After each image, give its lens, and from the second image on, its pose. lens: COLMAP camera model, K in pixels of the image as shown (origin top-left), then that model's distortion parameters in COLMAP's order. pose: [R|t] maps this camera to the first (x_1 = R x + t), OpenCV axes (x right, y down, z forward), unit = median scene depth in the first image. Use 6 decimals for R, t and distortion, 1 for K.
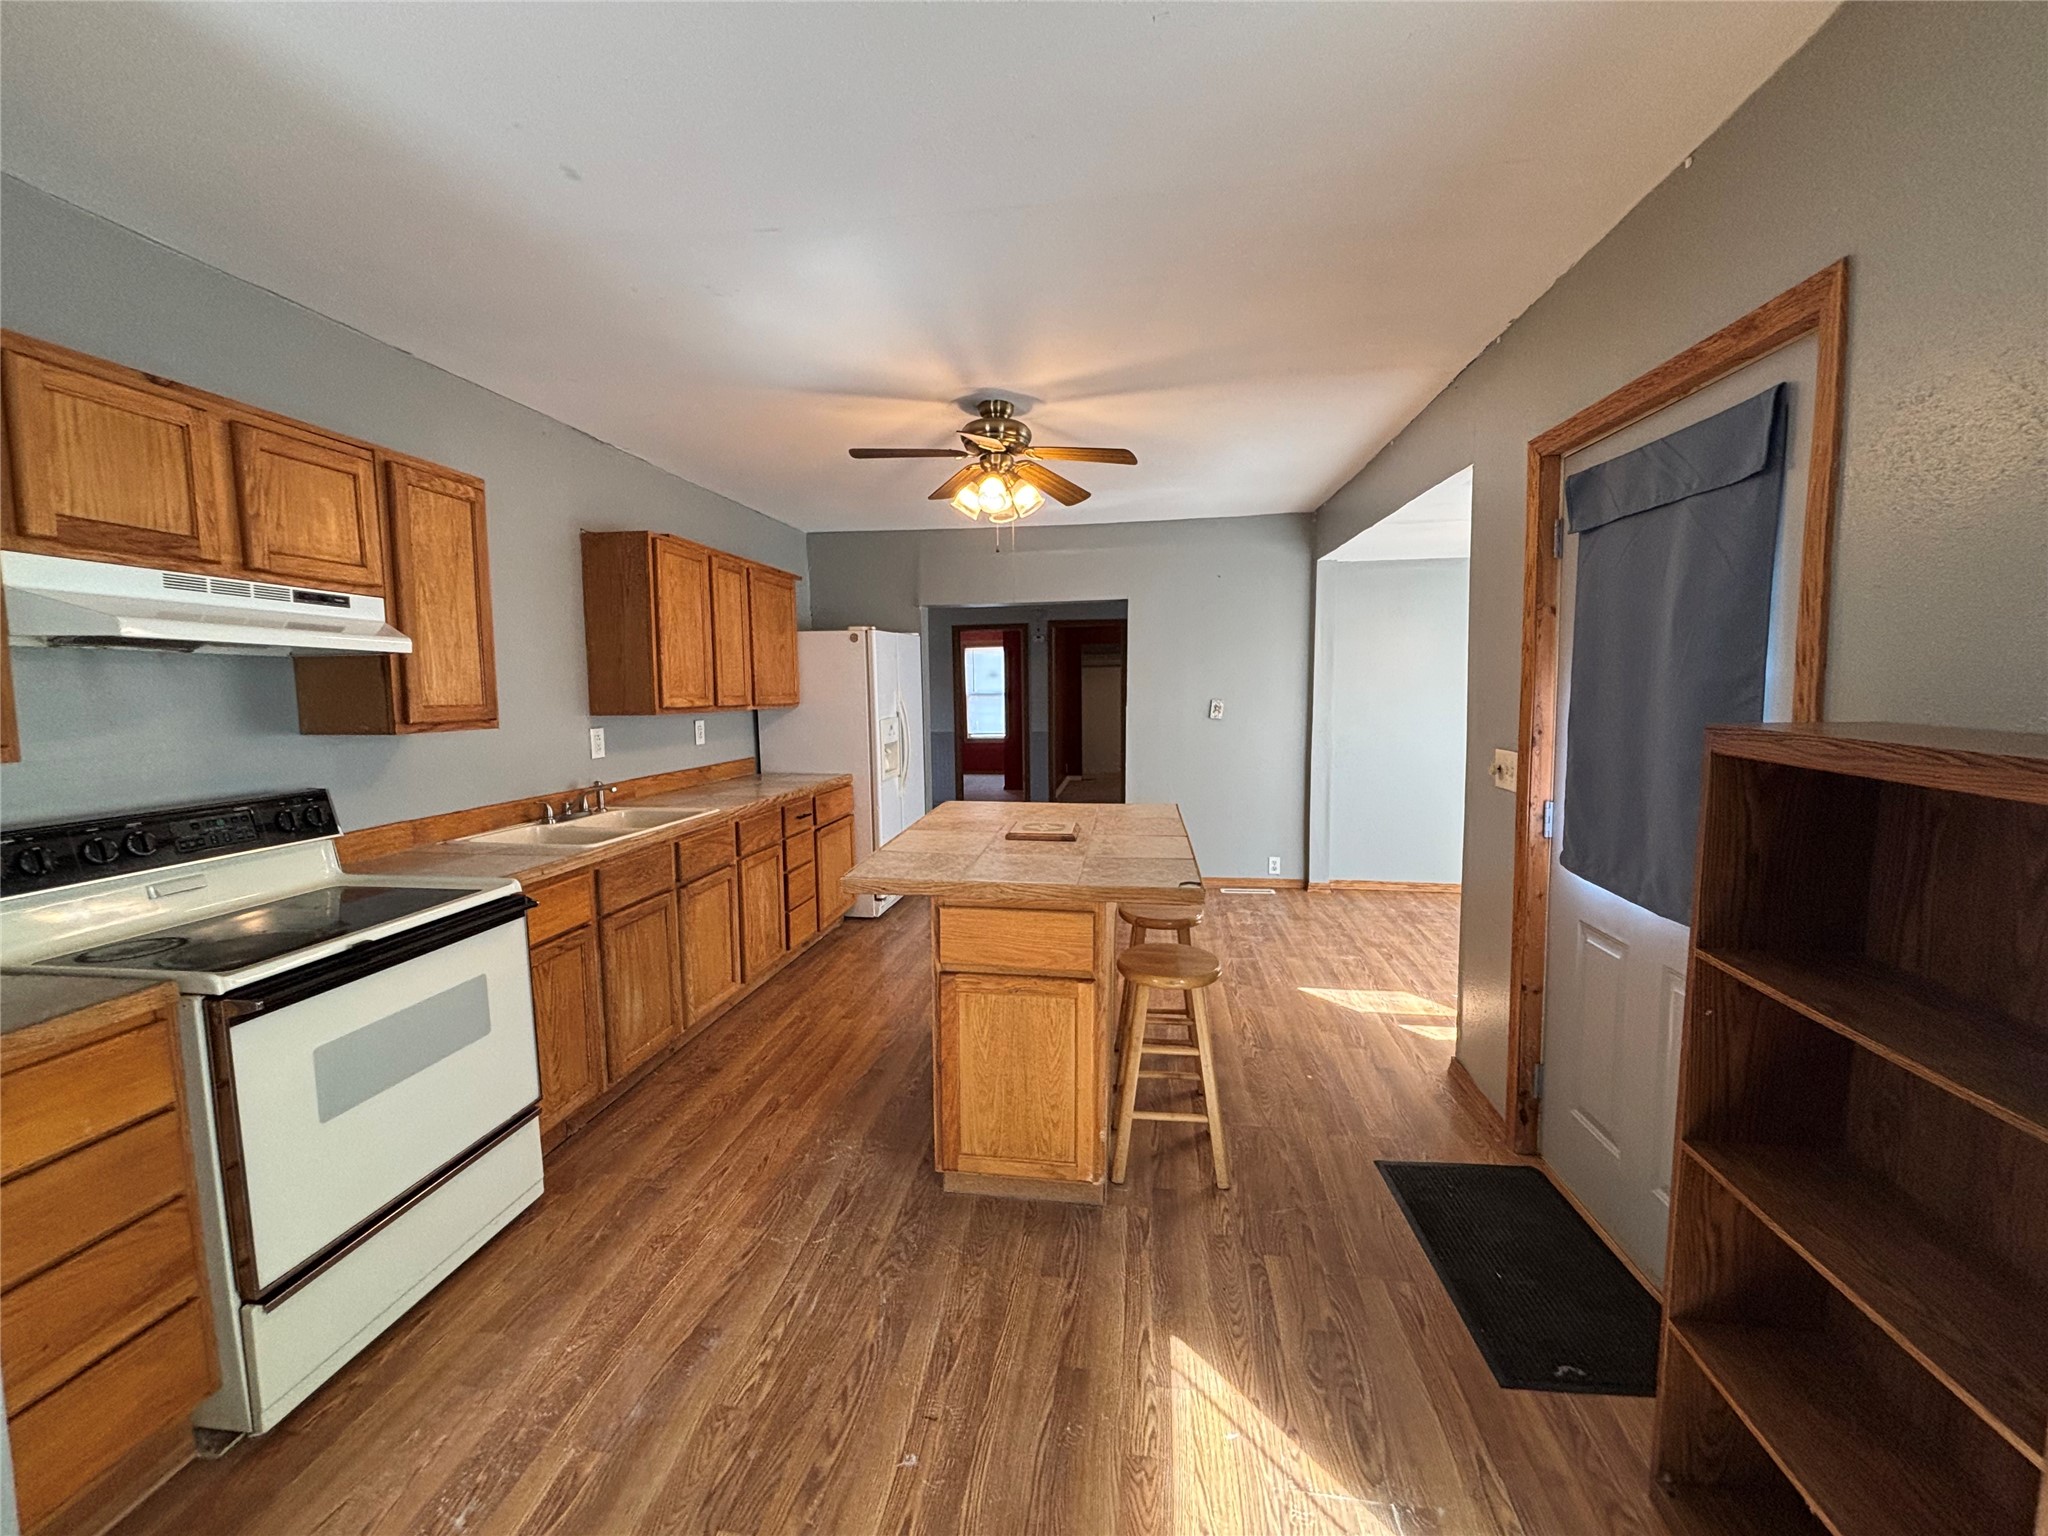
lens RADIAL K [[823.4, 0, 1023.7], [0, 823.4, 767.8], [0, 0, 1]] dist [0.002624, -0.001070]
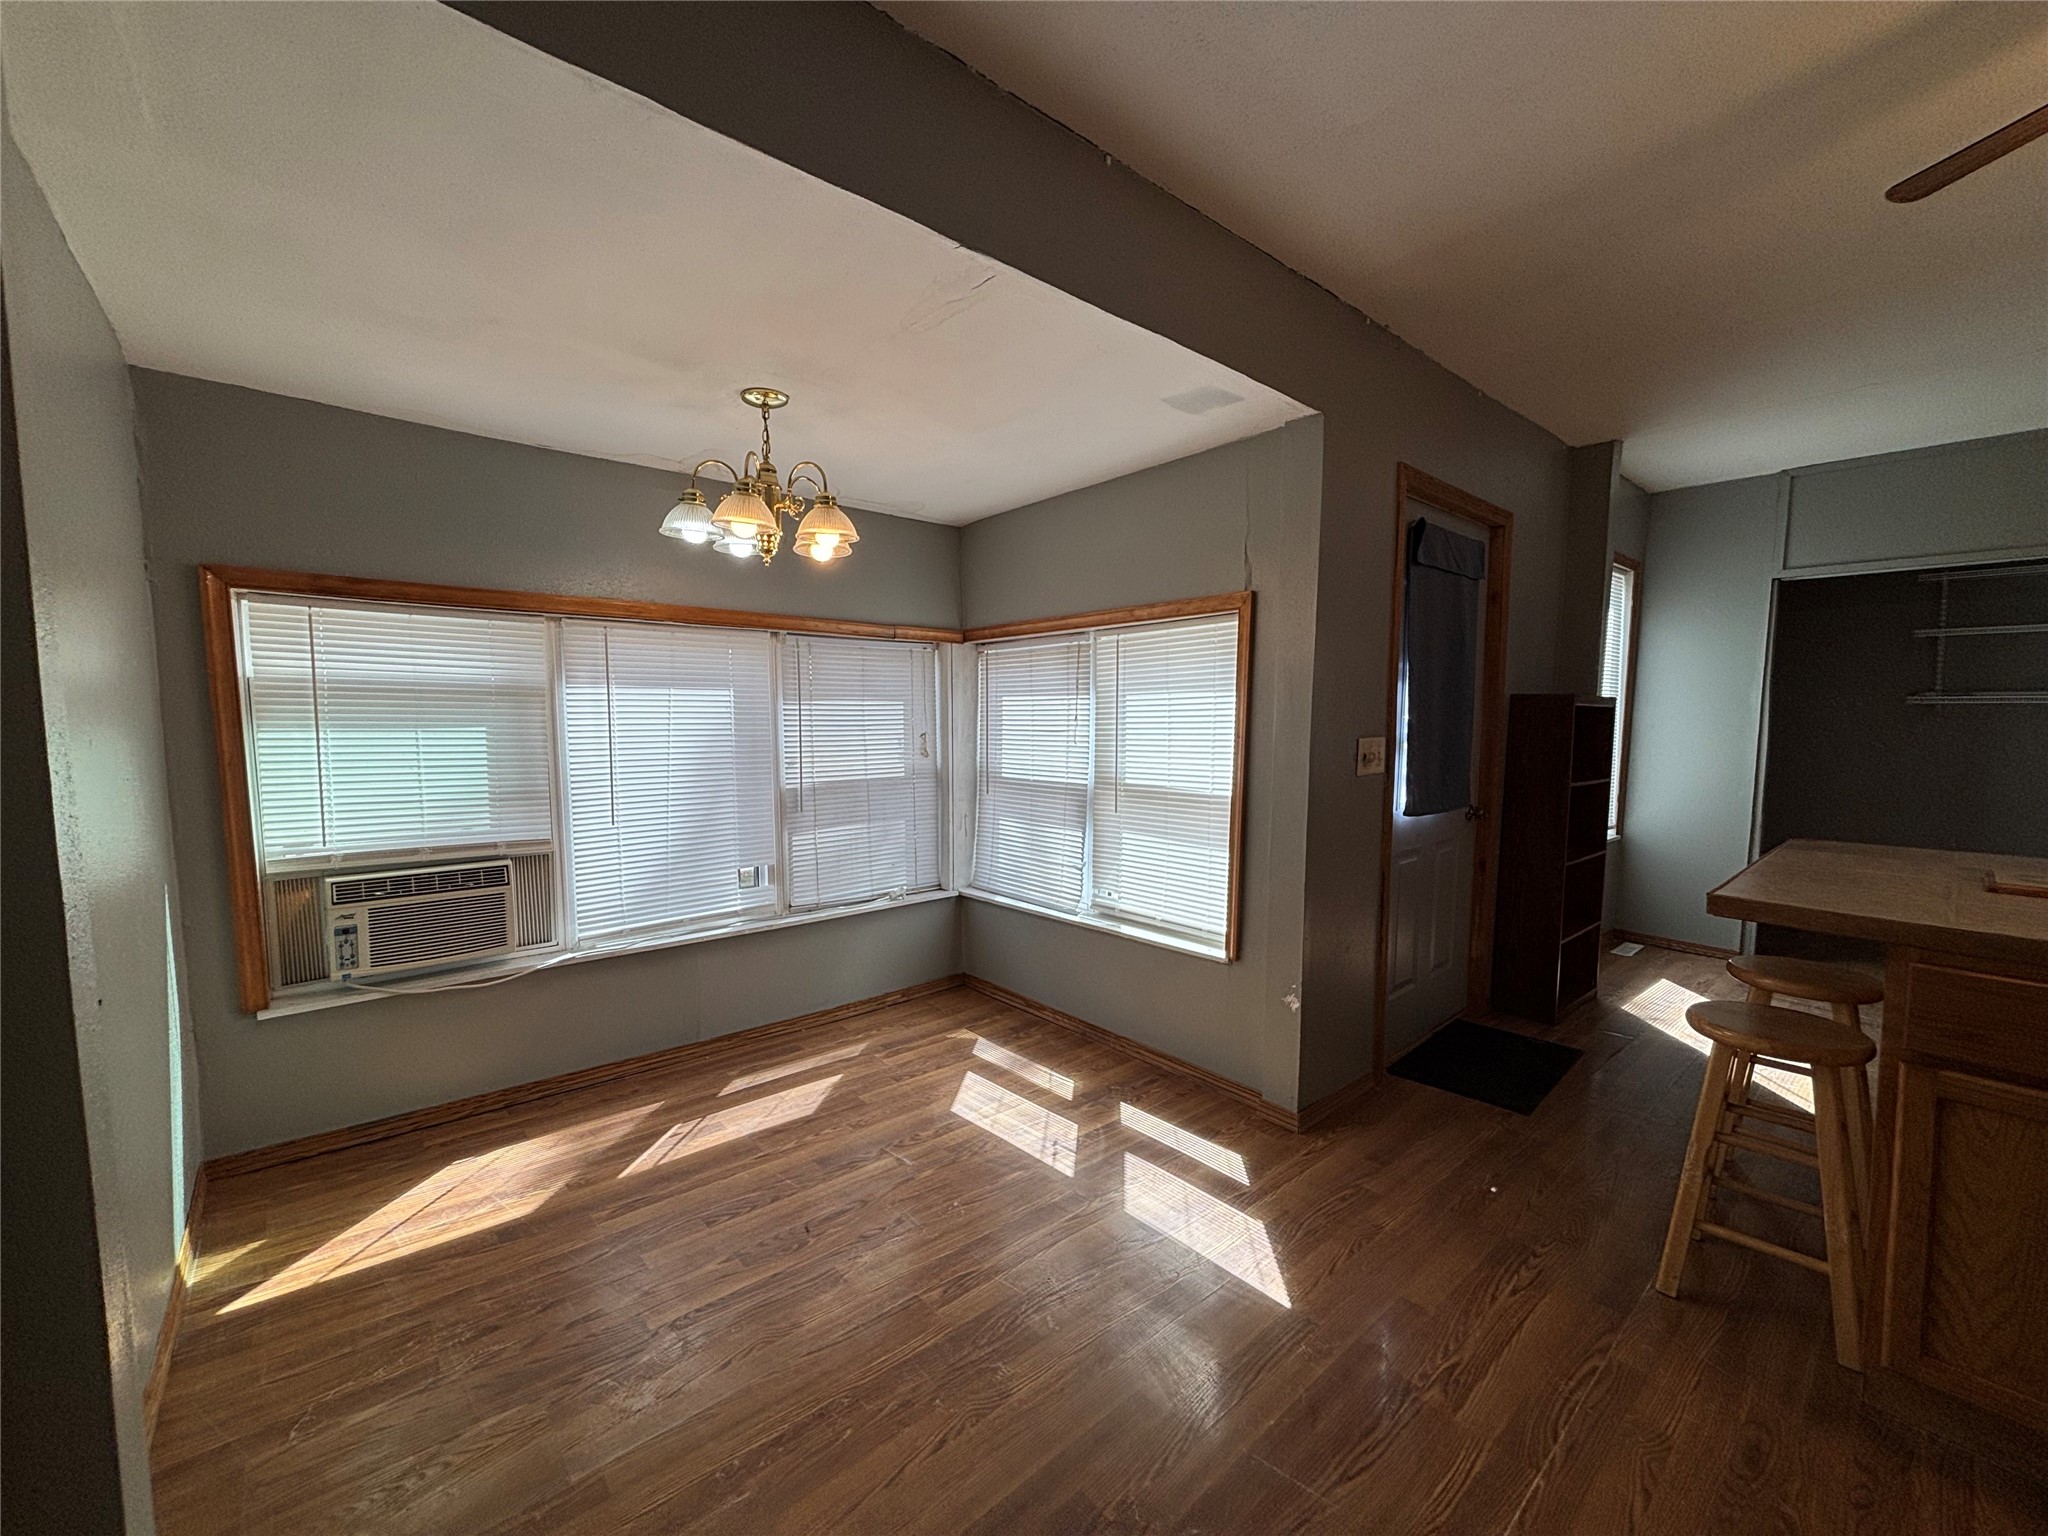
lens RADIAL K [[823.4, 0, 1027.2], [0, 823.4, 762.0], [0, 0, 1]] dist [0.002624, -0.001070]
pose [[-0.757144, -0.032888, 0.652420, 0.253689], [0.078106, 0.987010, 0.140397, -0.192416], [-0.648562, 0.157258, -0.744739, 2.308849]]
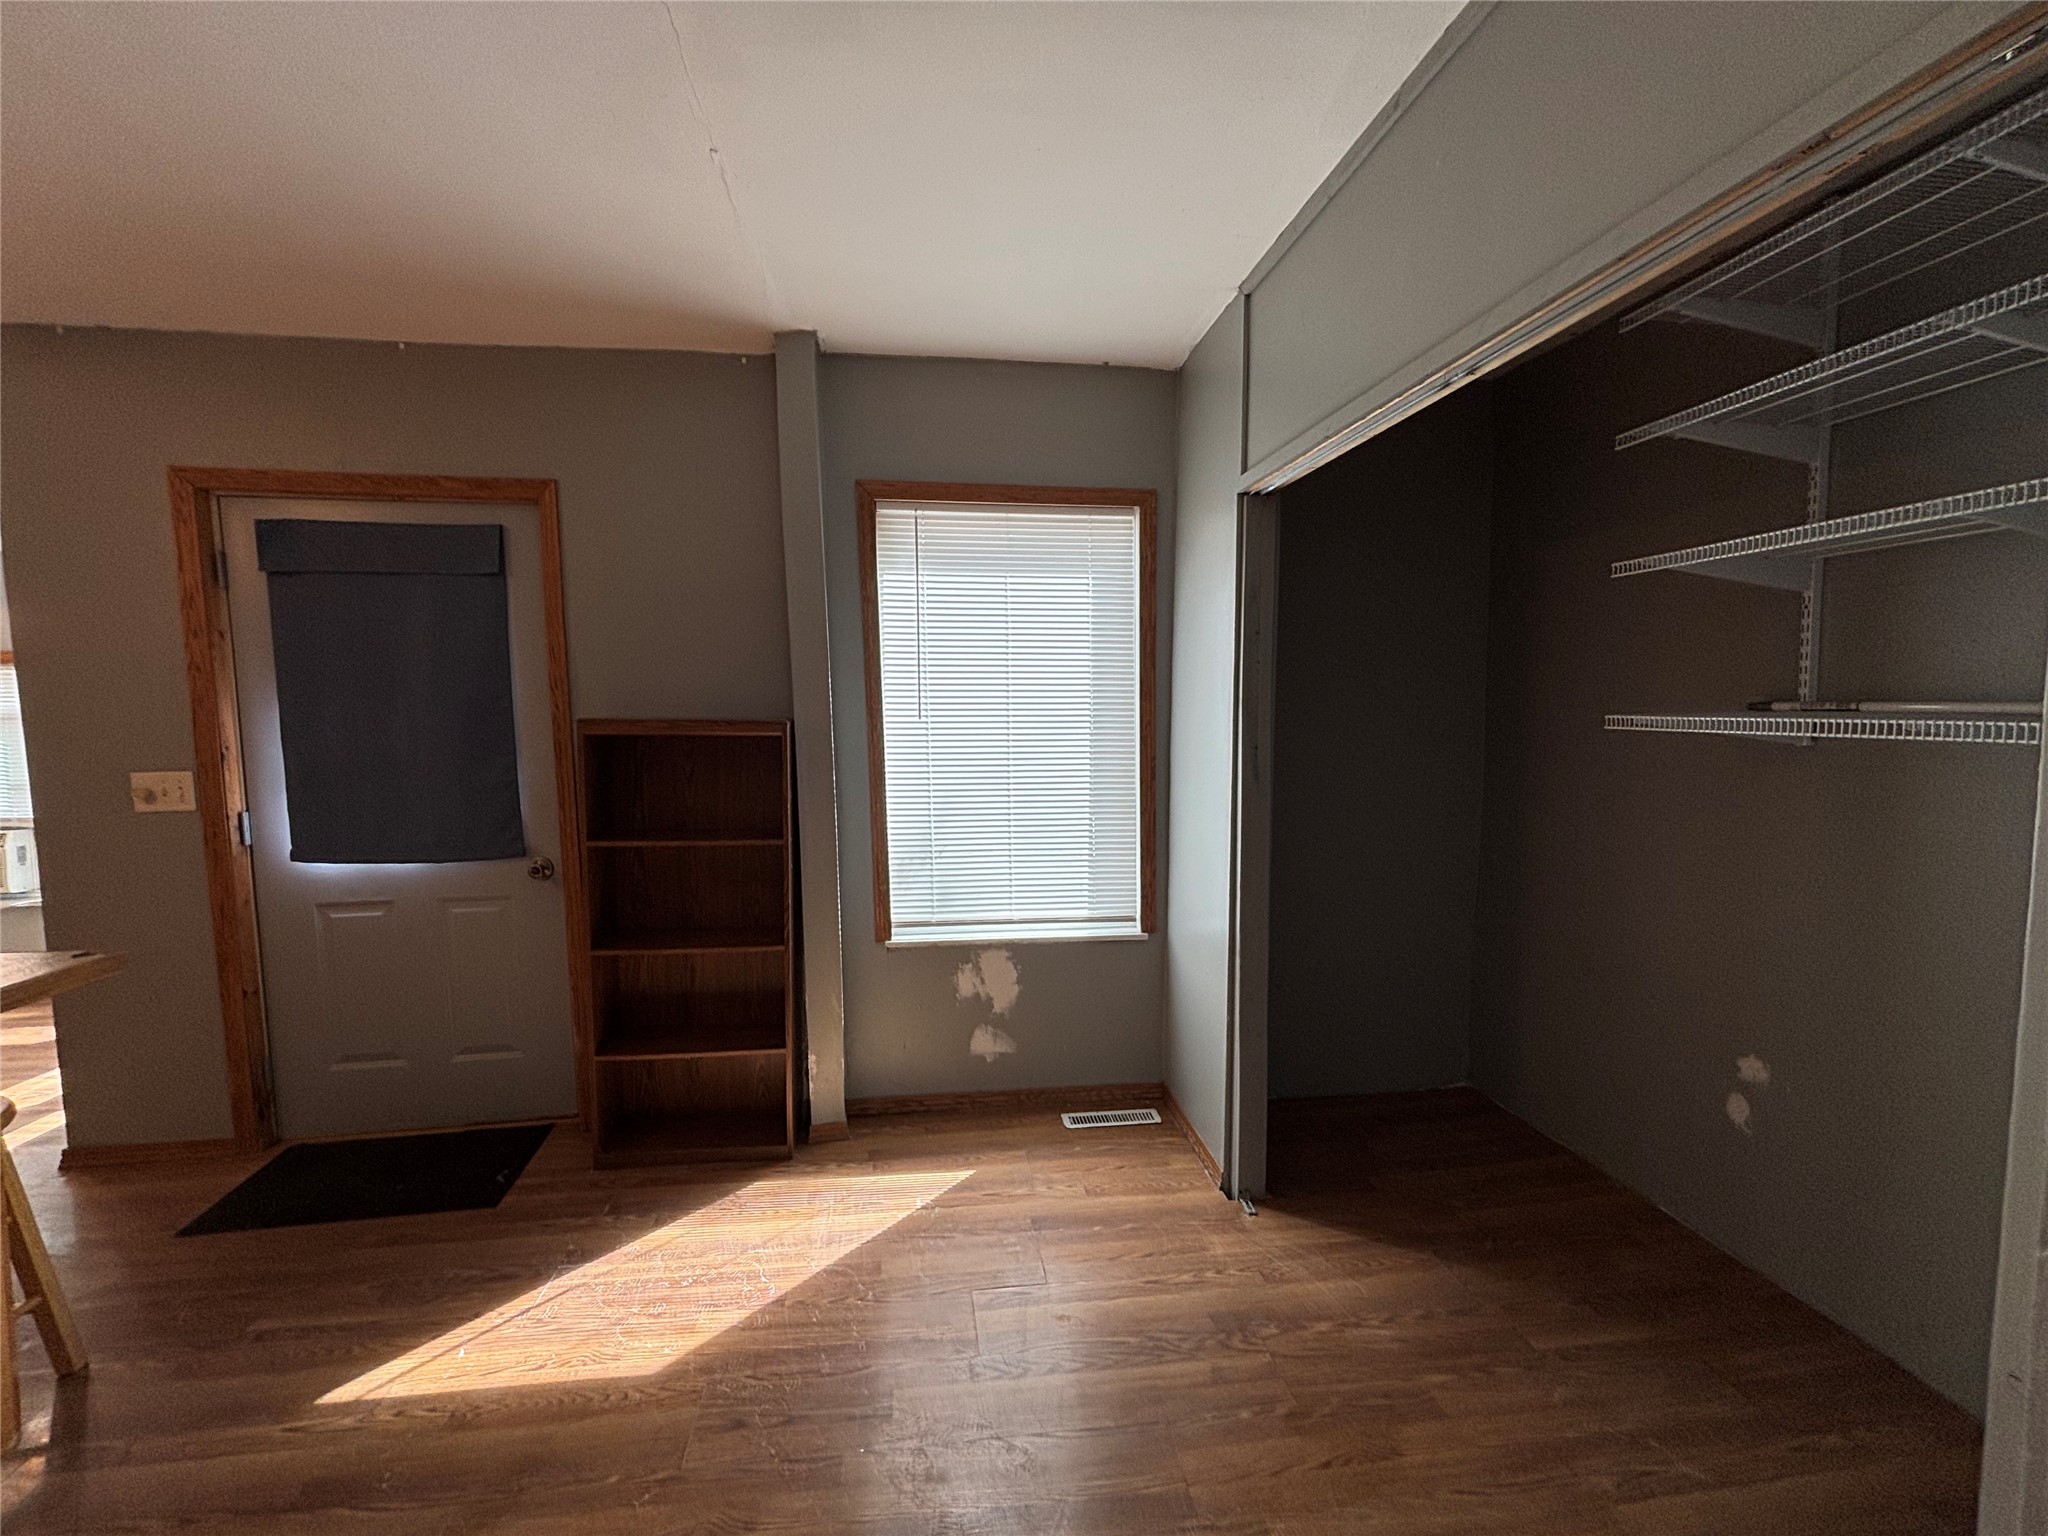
lens RADIAL K [[823.4, 0, 1023.3], [0, 823.4, 764.8], [0, 0, 1]] dist [0.002624, -0.001070]
pose [[-0.272502, -0.058351, 0.960384, -0.693197], [0.111664, 0.989496, 0.091804, -0.005754], [-0.955654, 0.132257, -0.263124, 0.313284]]
